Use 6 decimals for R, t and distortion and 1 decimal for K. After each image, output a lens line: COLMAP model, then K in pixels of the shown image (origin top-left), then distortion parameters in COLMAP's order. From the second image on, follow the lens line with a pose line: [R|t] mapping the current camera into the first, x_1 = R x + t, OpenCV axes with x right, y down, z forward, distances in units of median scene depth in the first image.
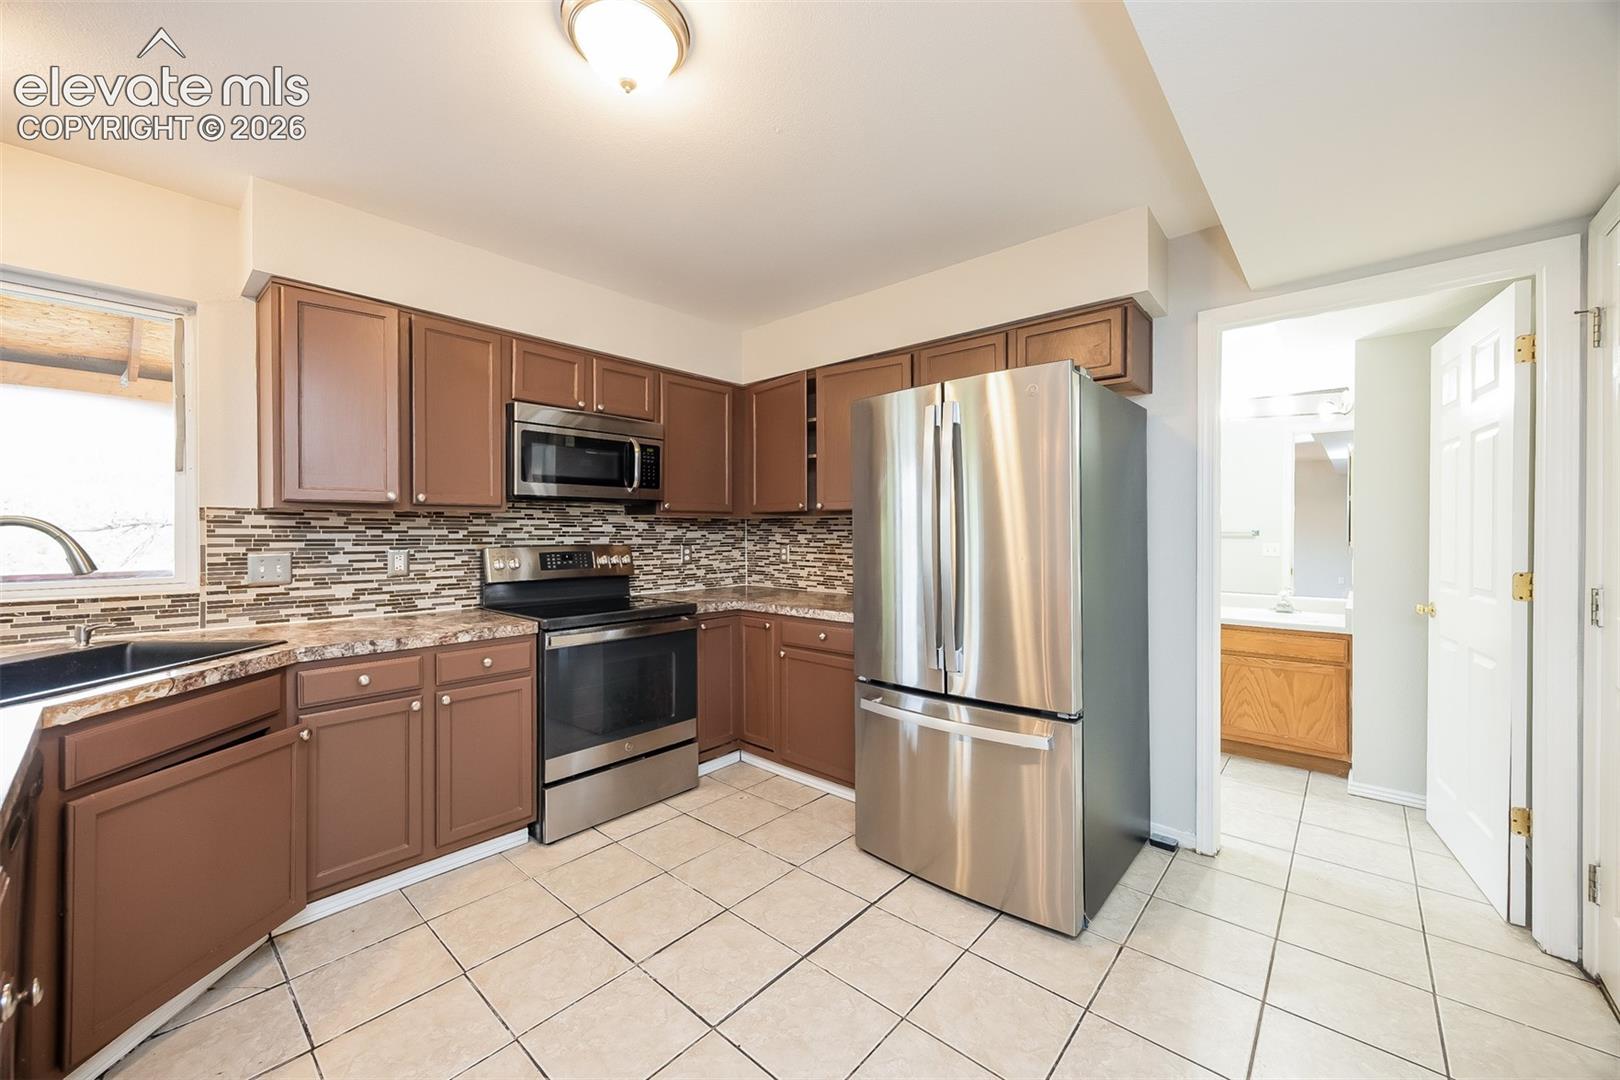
lens RADIAL K [[618.1, 0, 810.6], [0, 618.1, 535.0], [0, 0, 1]] dist [0.003166, 0.000199]
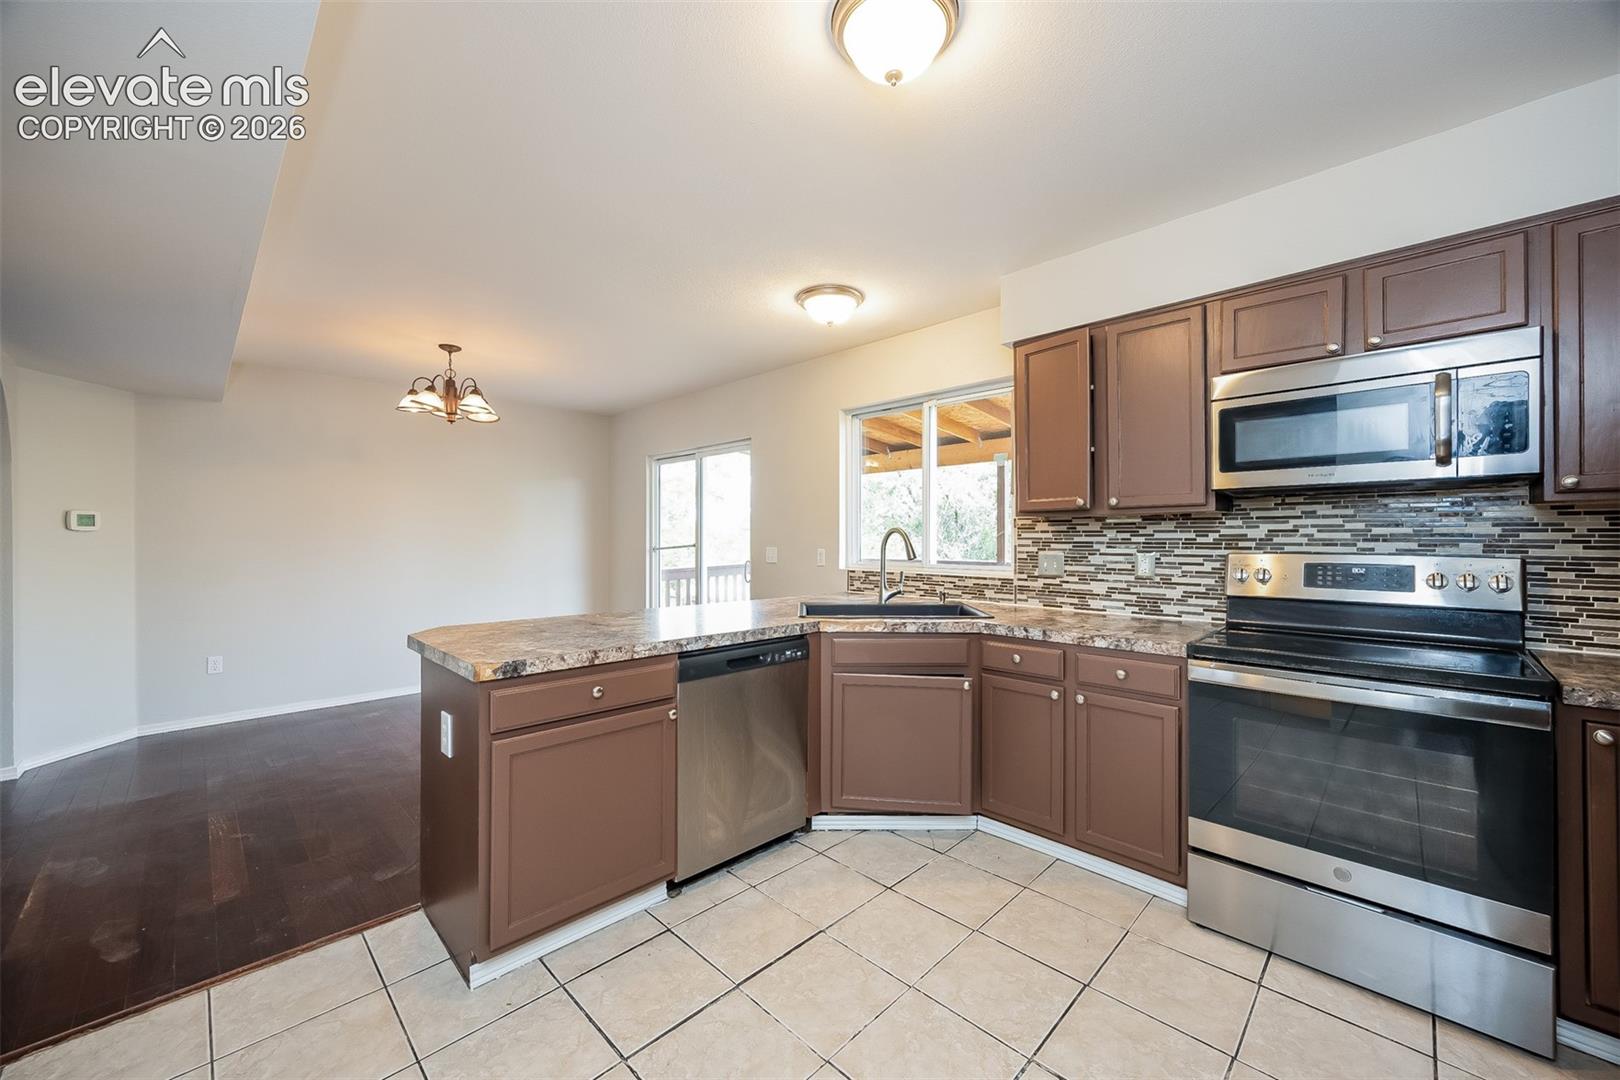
lens RADIAL K [[618.1, 0, 810.3], [0, 618.1, 536.7], [0, 0, 1]] dist [0.003166, 0.000199]
pose [[-0.059679, -0.001300, -0.998217, 0.408310], [-0.002983, 0.999995, -0.001124, -0.000033], [0.998213, 0.002911, -0.059682, 0.547945]]
